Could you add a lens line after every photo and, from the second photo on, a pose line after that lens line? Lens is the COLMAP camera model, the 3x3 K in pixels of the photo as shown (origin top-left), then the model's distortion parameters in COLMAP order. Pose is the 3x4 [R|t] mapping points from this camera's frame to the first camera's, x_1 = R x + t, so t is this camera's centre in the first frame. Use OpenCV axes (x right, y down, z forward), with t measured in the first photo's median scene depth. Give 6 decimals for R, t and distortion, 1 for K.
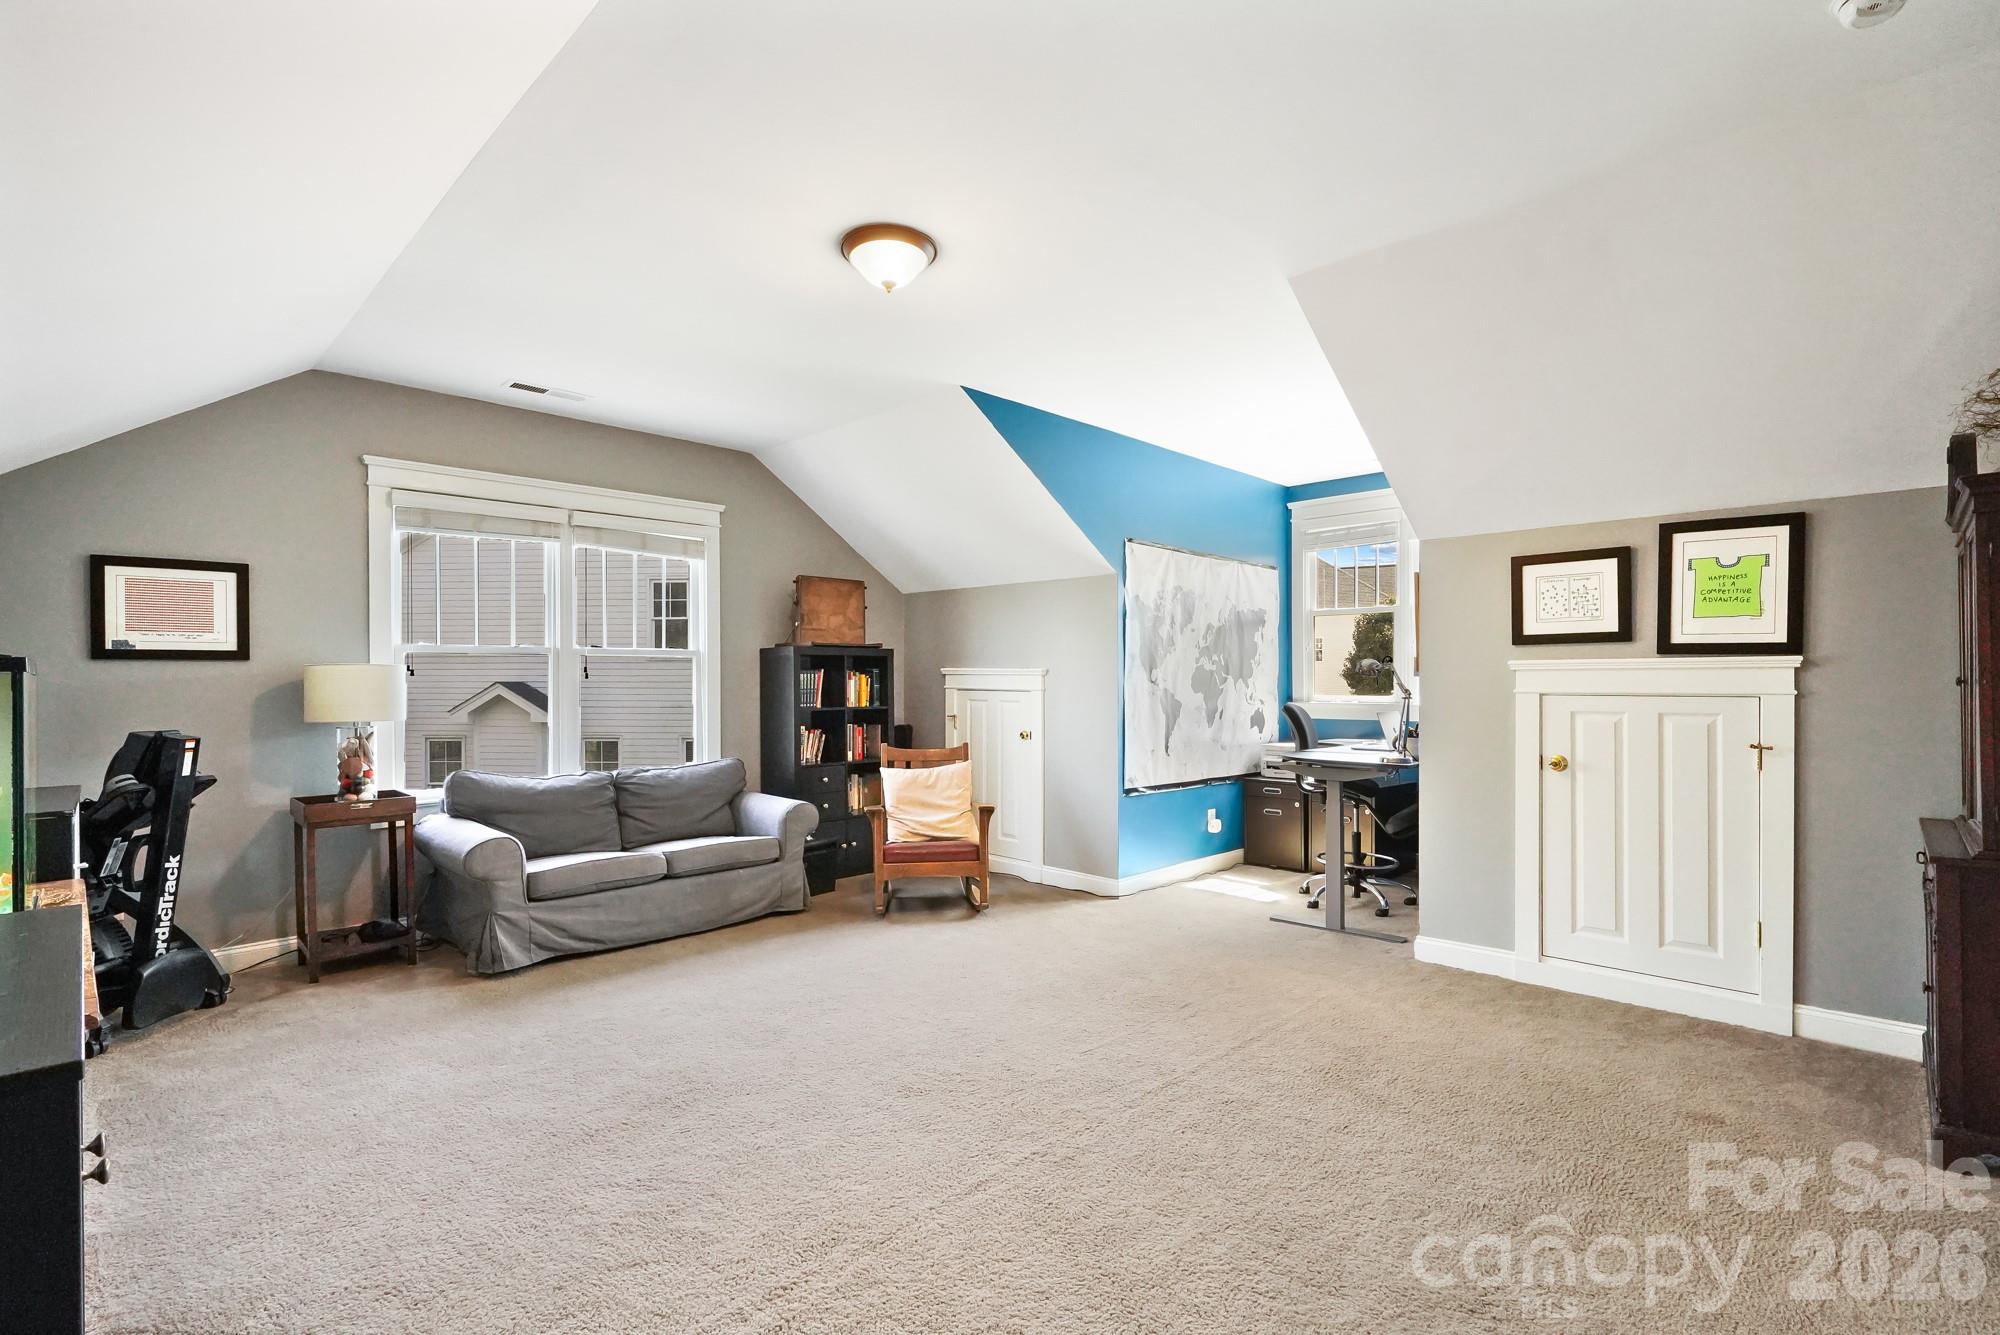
lens RADIAL K [[925.9, 0, 1003.3], [0, 925.9, 680.3], [0, 0, 1]] dist [-0.000416, 0.000636]
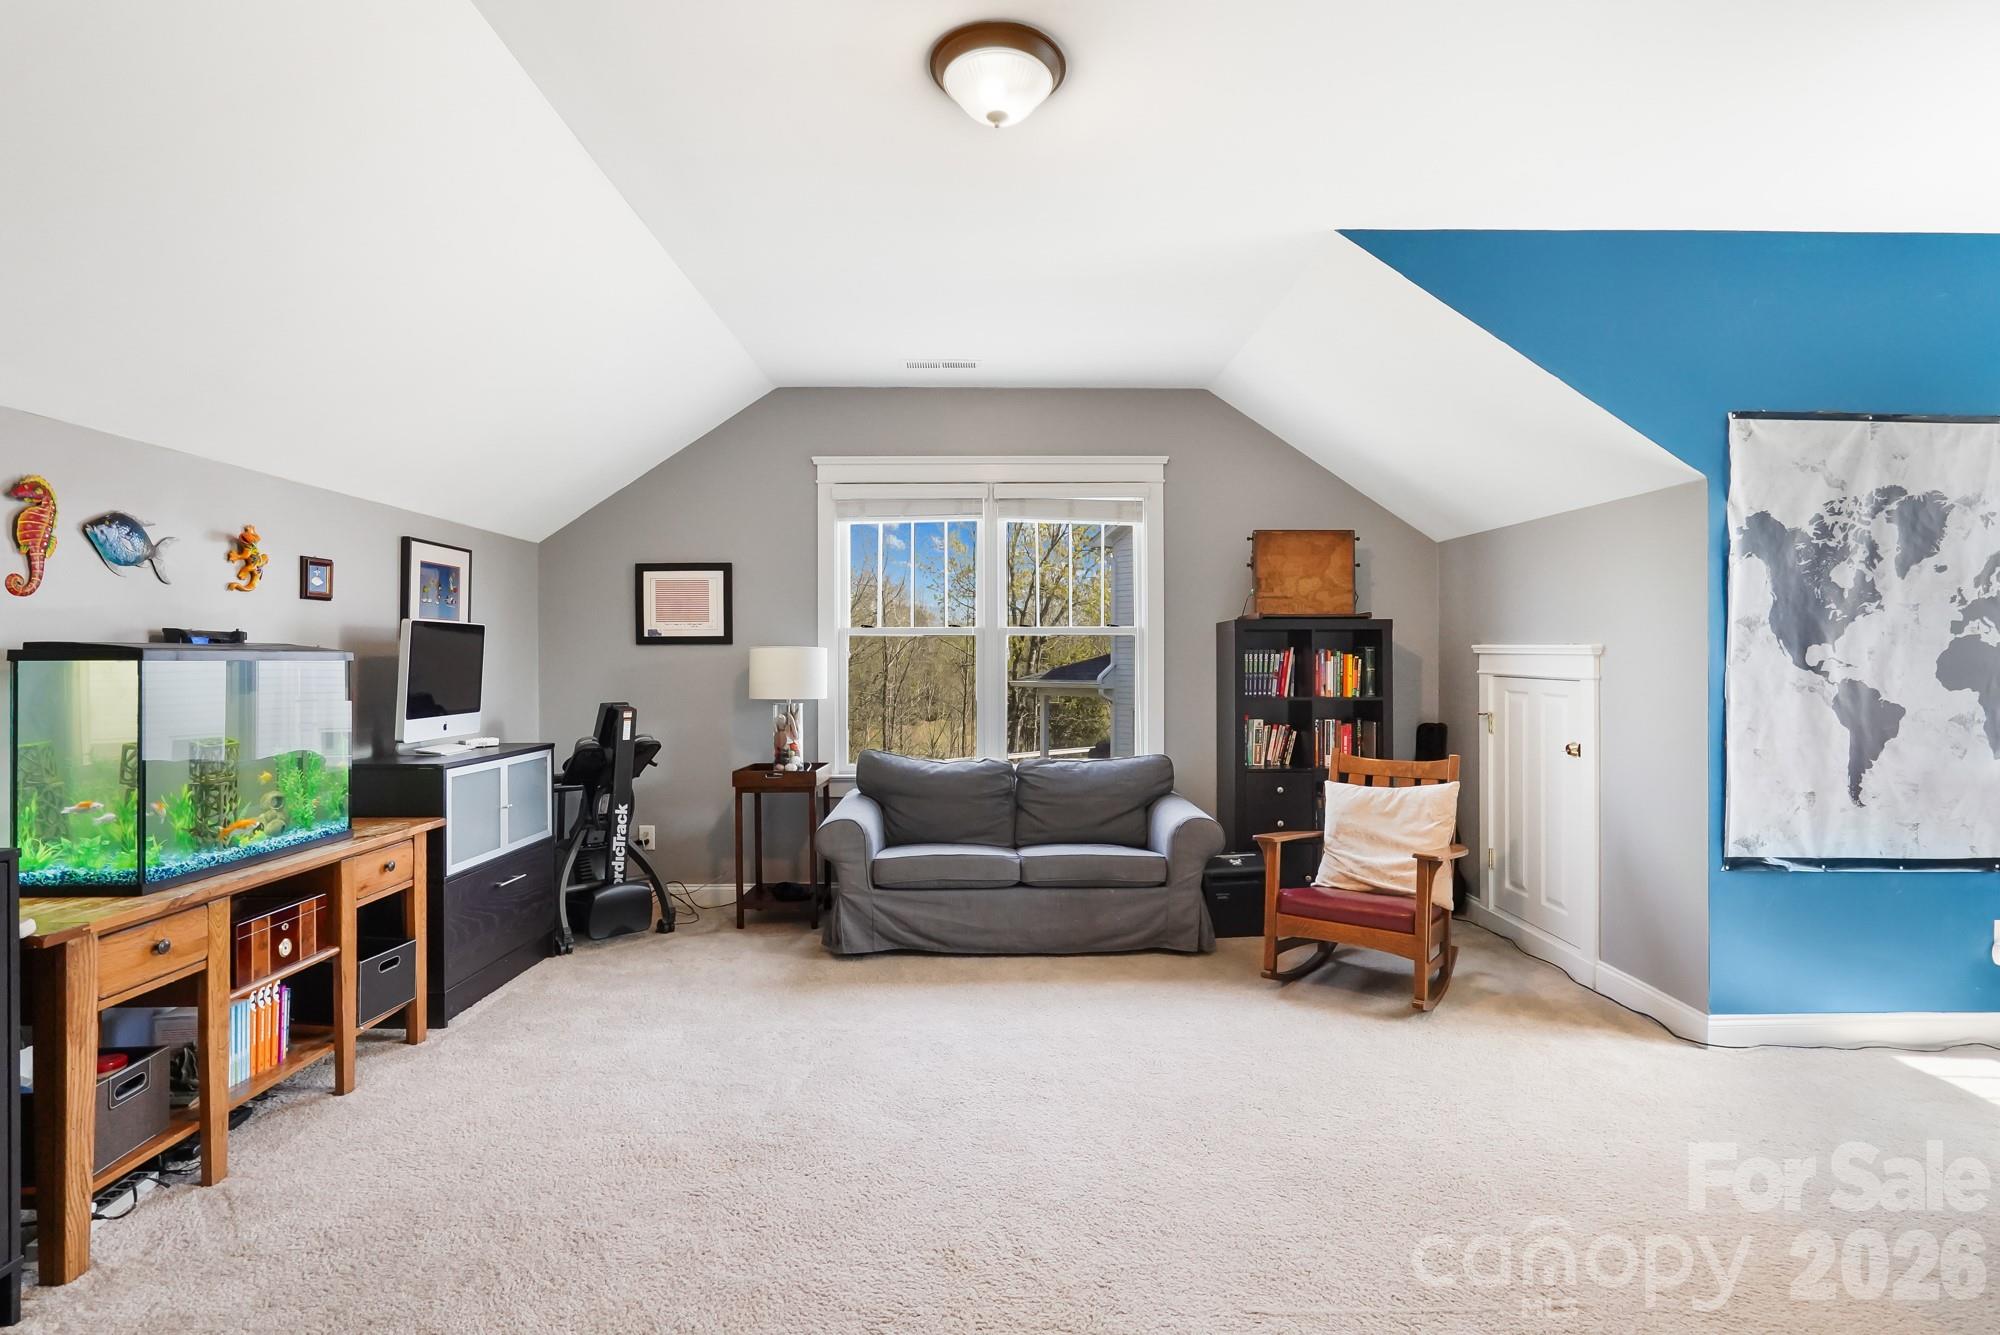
lens RADIAL K [[983.8, 0, 1000.3], [0, 983.8, 657.7], [0, 0, 1]] dist [-0.002320, 0.000902]
pose [[0.713664, 0.001410, -0.700487, 0.240601], [-0.001174, 0.999999, 0.000816, -0.004535], [0.700487, 0.000240, 0.713665, 0.268554]]
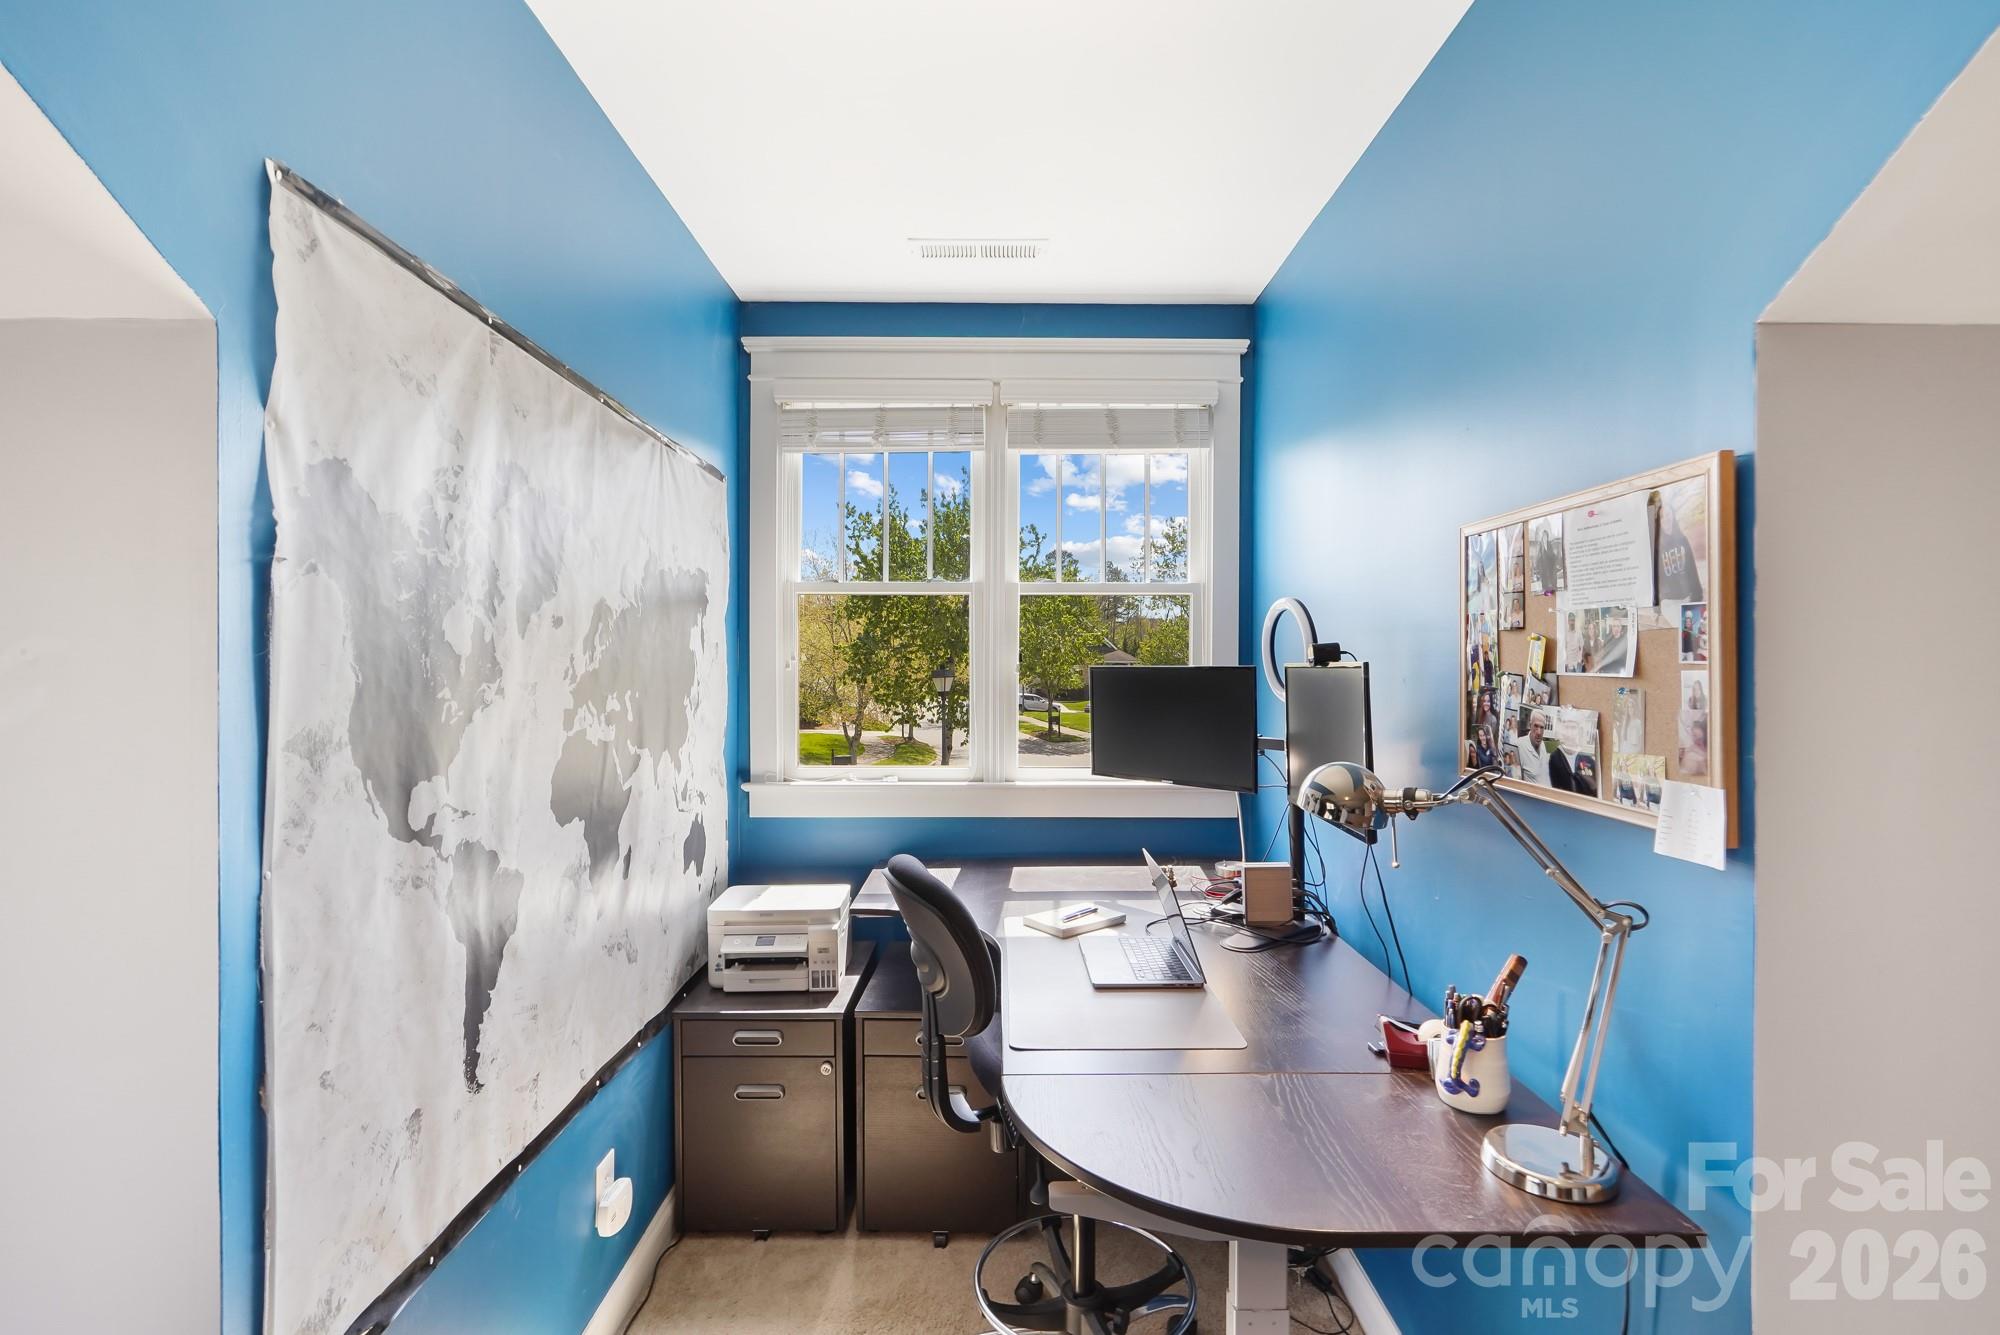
lens RADIAL K [[925.9, 0, 997.4], [0, 925.9, 660.5], [0, 0, 1]] dist [-0.000416, 0.000636]
pose [[0.713322, -0.000153, 0.700836, 0.106705], [-0.001562, 0.999997, 0.001808, -0.047254], [-0.700834, -0.002384, 0.713320, 0.766327]]
